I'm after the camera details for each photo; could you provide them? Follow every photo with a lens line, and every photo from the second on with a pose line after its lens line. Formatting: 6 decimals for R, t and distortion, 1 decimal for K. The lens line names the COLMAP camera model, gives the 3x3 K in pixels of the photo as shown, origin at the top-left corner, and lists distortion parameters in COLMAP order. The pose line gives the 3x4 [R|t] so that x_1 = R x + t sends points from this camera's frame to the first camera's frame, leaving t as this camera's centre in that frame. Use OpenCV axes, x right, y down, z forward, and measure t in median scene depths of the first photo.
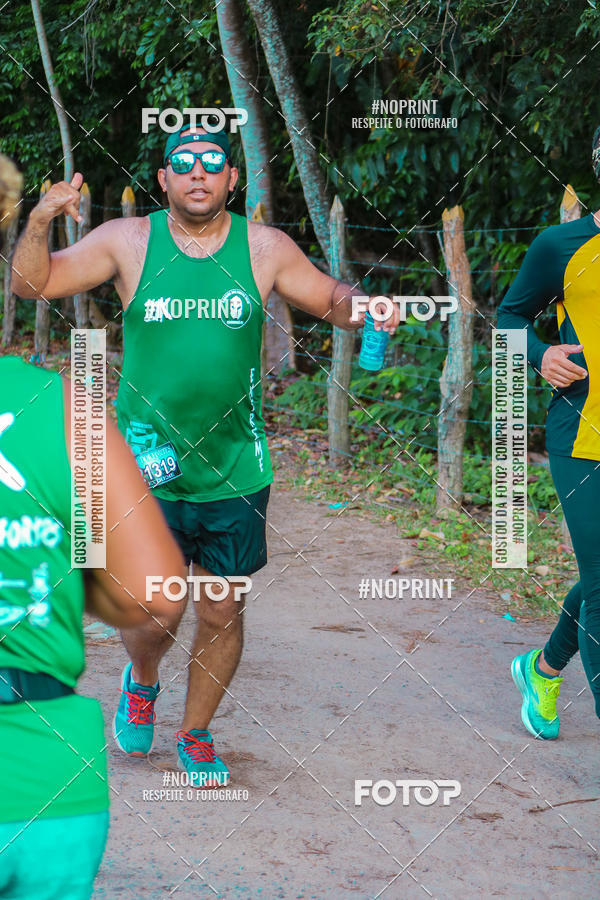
lens RADIAL K [[2660.6, 0, 300.0], [0, 2660.6, 450.0], [0, 0, 1]] dist [-0.441211, 0.259559]
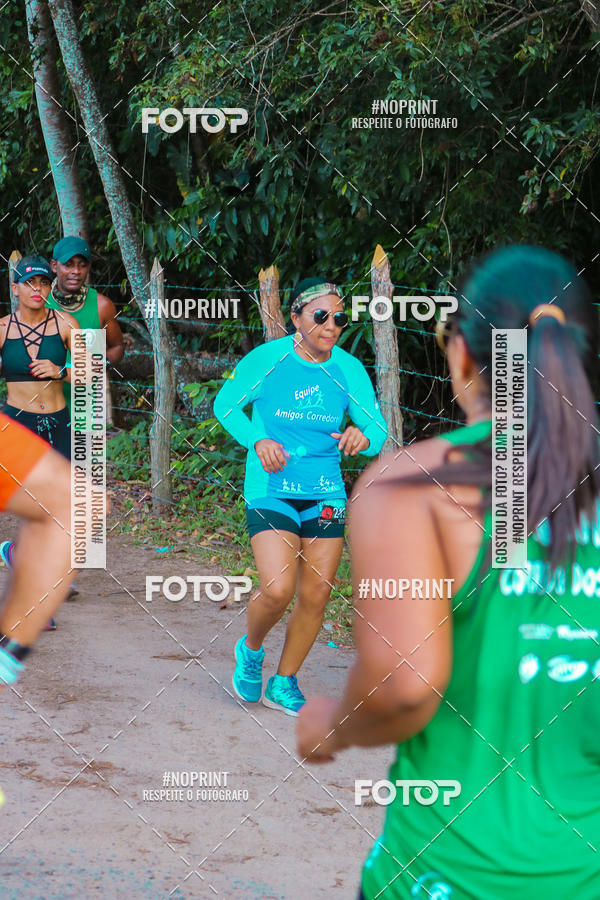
lens RADIAL K [[2699.5, 0, 300.0], [0, 2699.5, 450.0], [0, 0, 1]] dist [-0.450451, 0.743437]
pose [[0.996755, -0.015467, 0.079001, -0.015125], [0.017374, 0.999572, -0.023518, 0.006953], [-0.078604, 0.024815, 0.996597, -0.074185]]
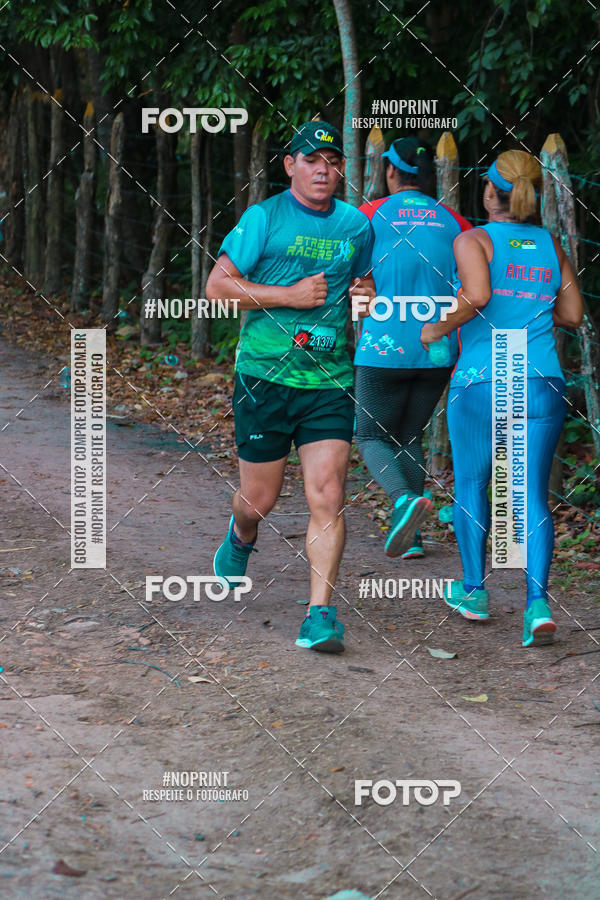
lens RADIAL K [[4144.8, 0, 302.3], [0, 4144.8, 426.2], [0, 0, 1]] dist [0.492640, 1.237069]
pose [[0.994130, 0.028466, -0.104380, 0.003277], [-0.031400, 0.999154, -0.026567, -0.008194], [0.103535, 0.029688, 0.994183, 0.072615]]
